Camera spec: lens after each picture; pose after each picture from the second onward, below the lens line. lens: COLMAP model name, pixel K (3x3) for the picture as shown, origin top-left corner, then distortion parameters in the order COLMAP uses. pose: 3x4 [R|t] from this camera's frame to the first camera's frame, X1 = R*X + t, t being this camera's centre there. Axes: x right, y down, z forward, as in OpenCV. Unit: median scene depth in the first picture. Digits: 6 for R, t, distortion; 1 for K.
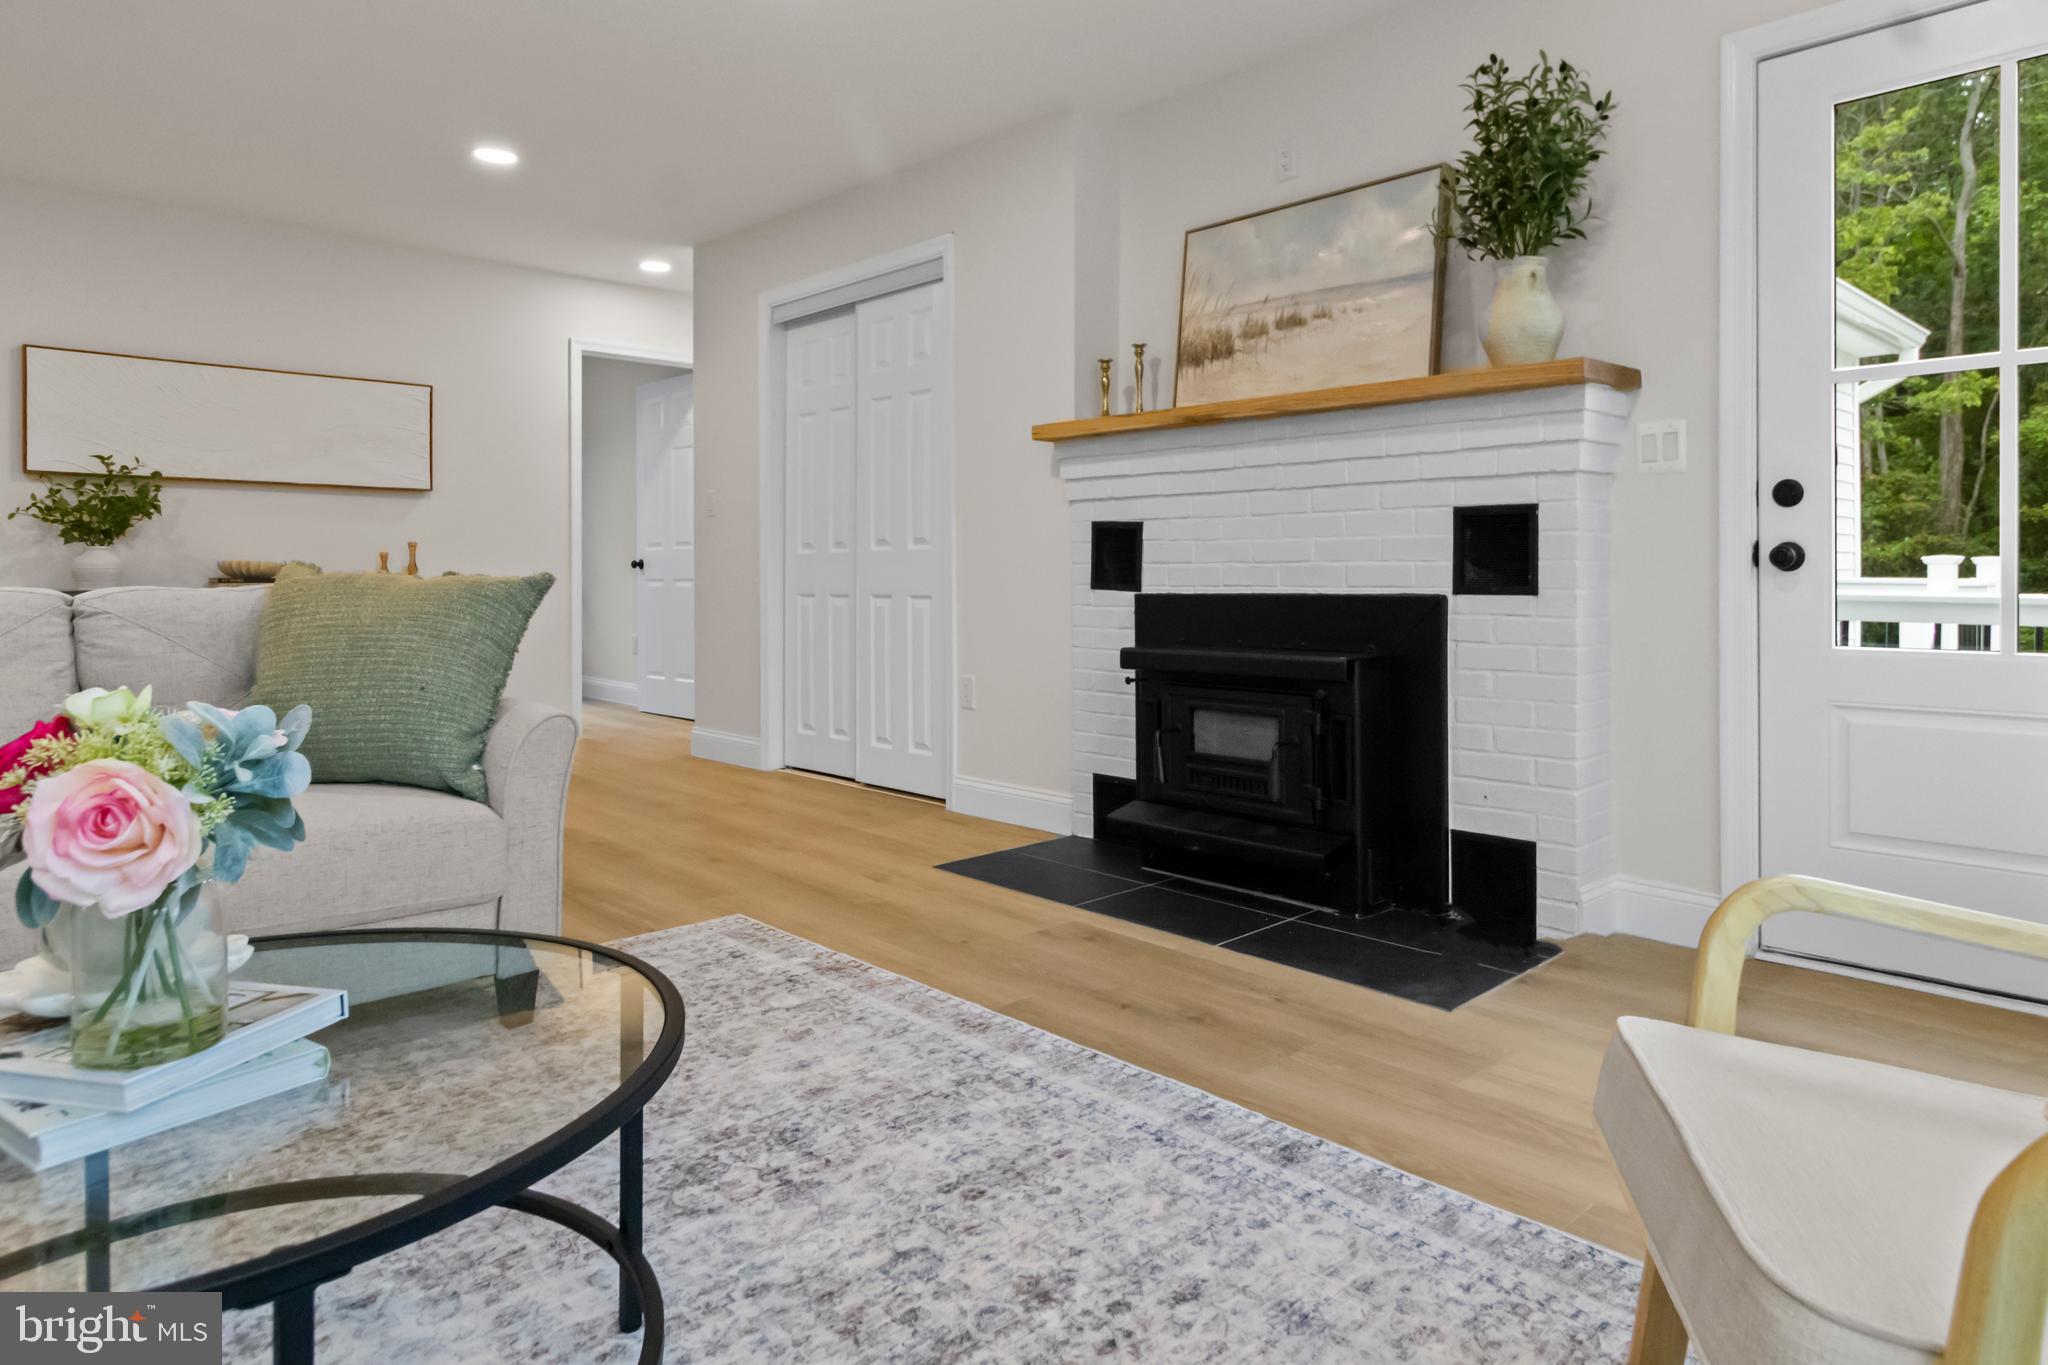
lens RADIAL K [[1247.6, 0, 1062.0], [0, 1247.6, 568.3], [0, 0, 1]] dist [0.006941, 0.000660]
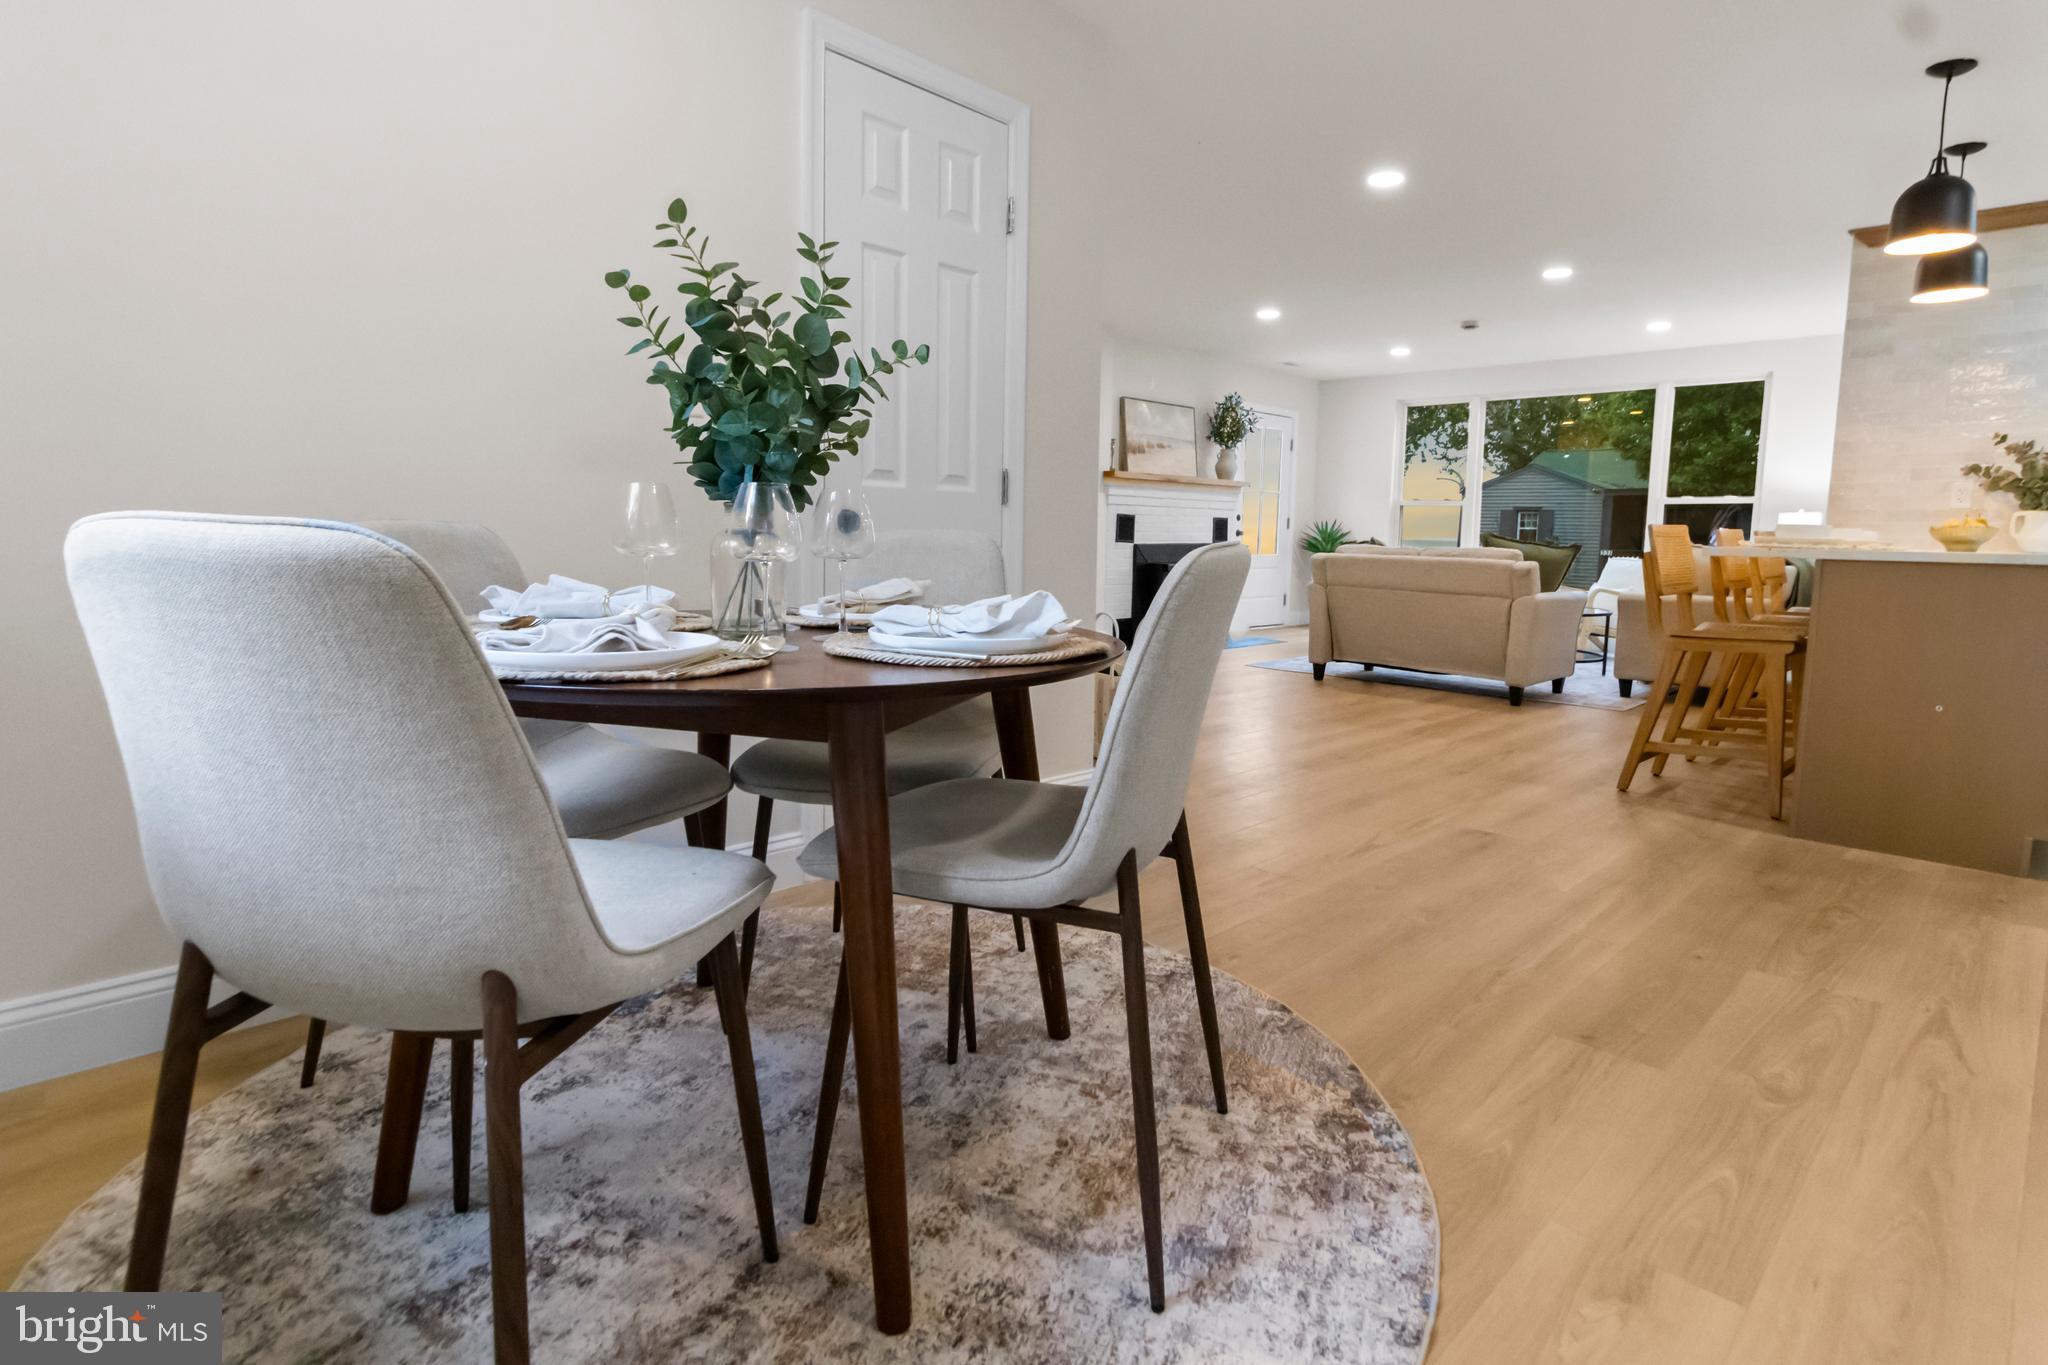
lens RADIAL K [[1021.6, 0, 1064.3], [0, 1021.6, 653.0], [0, 0, 1]] dist [0.000871, -0.000521]
pose [[-0.030904, -0.116913, 0.992661, -3.303709], [-0.019884, 0.993011, 0.116335, 0.003092], [-0.999325, -0.016143, -0.033012, 1.977101]]
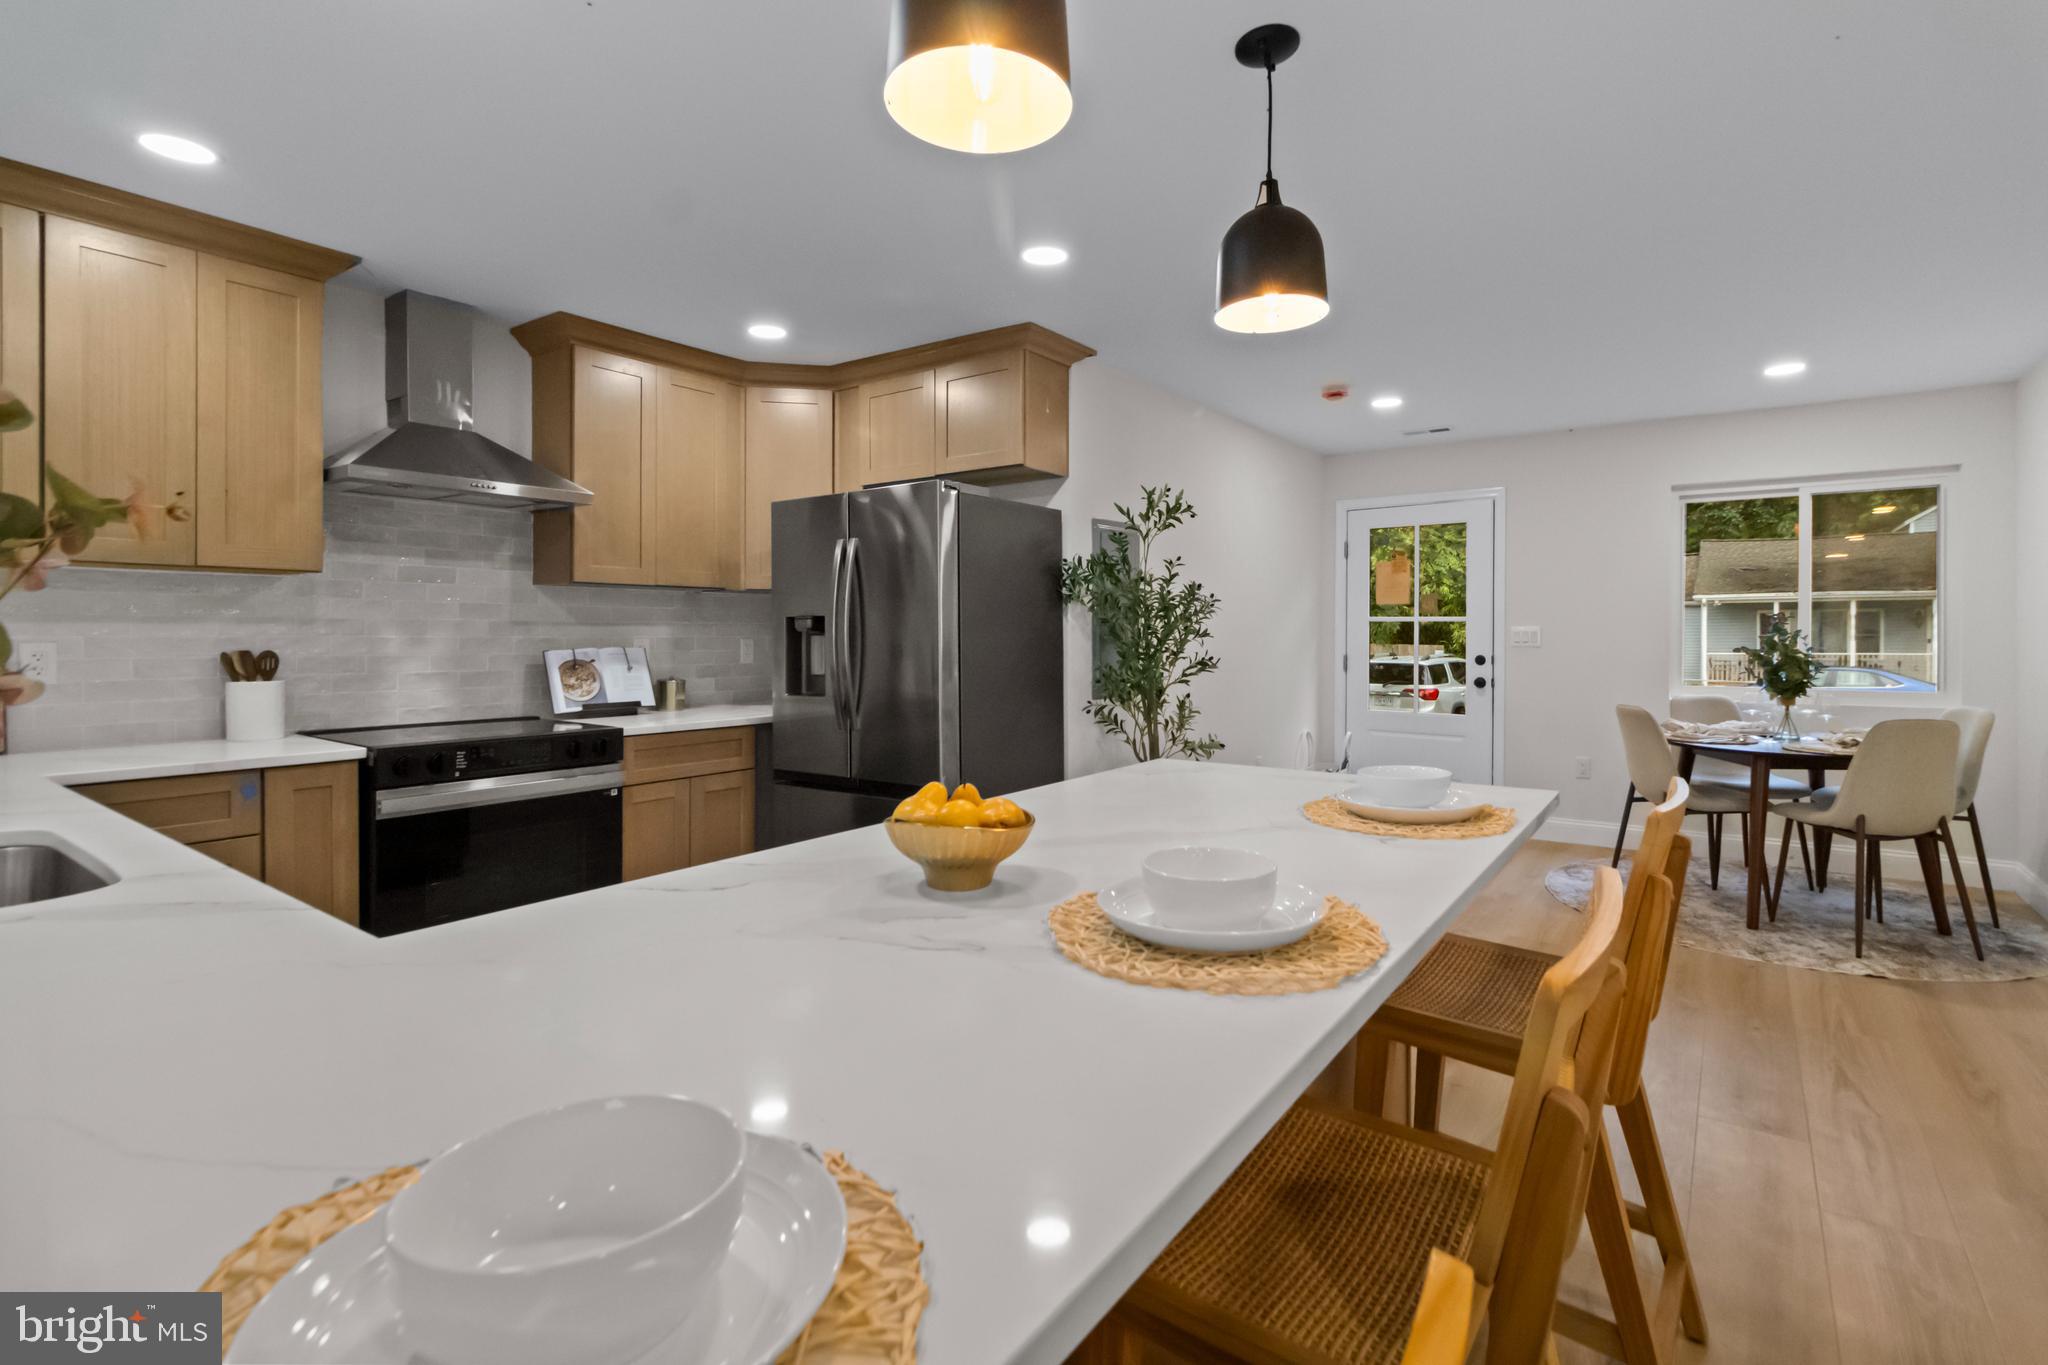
lens RADIAL K [[948.0, 0, 1061.7], [0, 948.0, 646.1], [0, 0, 1]] dist [-0.002840, -0.000963]
pose [[0.185473, 0.014771, -0.982538, -1.211359], [0.002084, 0.999879, 0.015425, -0.141369], [0.982647, -0.004908, 0.185419, 0.495467]]
